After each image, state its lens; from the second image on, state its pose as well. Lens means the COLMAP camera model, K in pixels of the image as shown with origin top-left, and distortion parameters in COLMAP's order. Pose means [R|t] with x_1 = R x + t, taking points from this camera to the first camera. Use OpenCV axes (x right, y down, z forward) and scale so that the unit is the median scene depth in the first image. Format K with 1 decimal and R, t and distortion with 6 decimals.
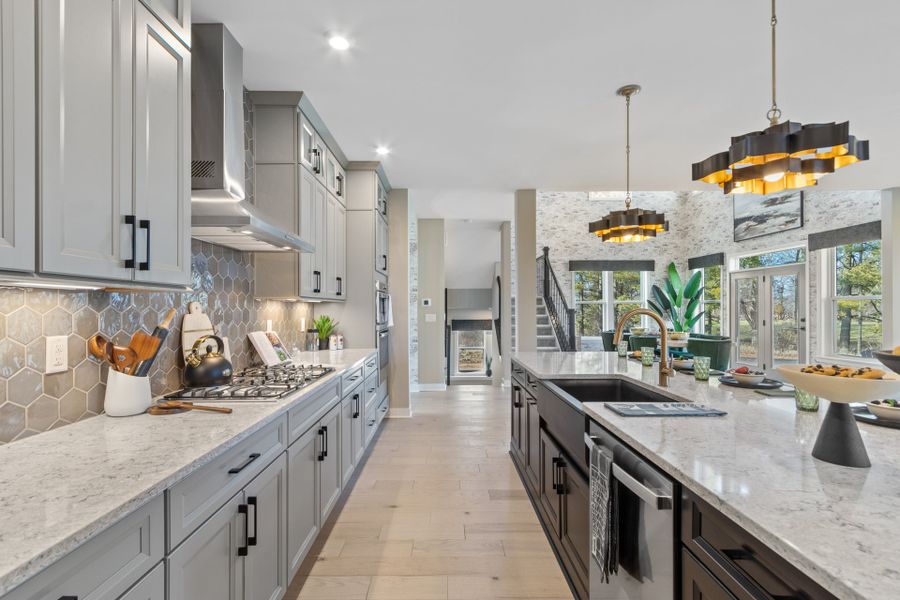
lens RADIAL K [[418.2, 0, 442.8], [0, 418.2, 311.5], [0, 0, 1]] dist [0.001423, 0.000414]
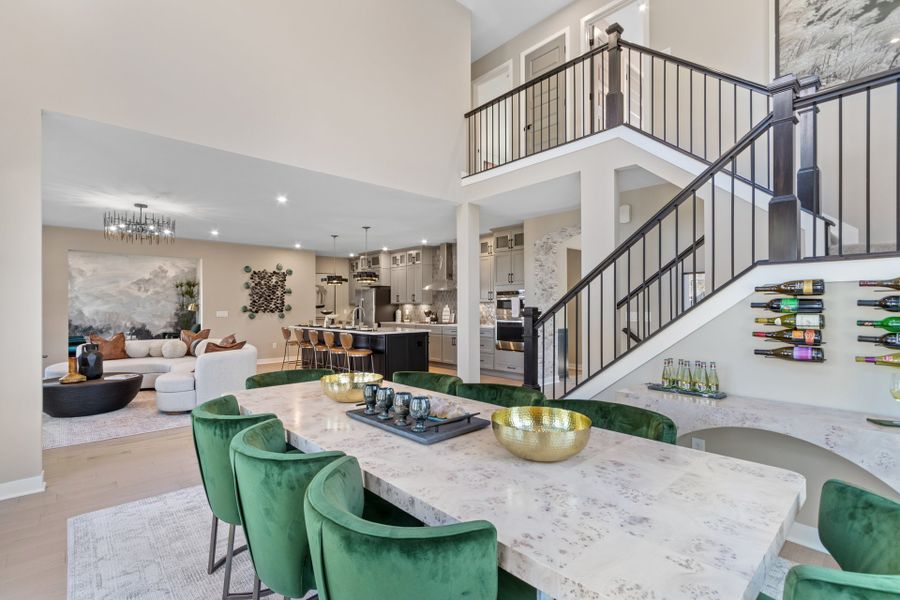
lens RADIAL K [[417.1, 0, 450.0], [0, 417.1, 300.0], [0, 0, 1]] dist [-0.000720, -0.000049]
pose [[-0.731771, -0.006001, -0.681525, 1.313304], [0.000365, 0.999958, -0.009197, -0.017683], [0.681551, -0.006979, -0.731737, 2.326711]]
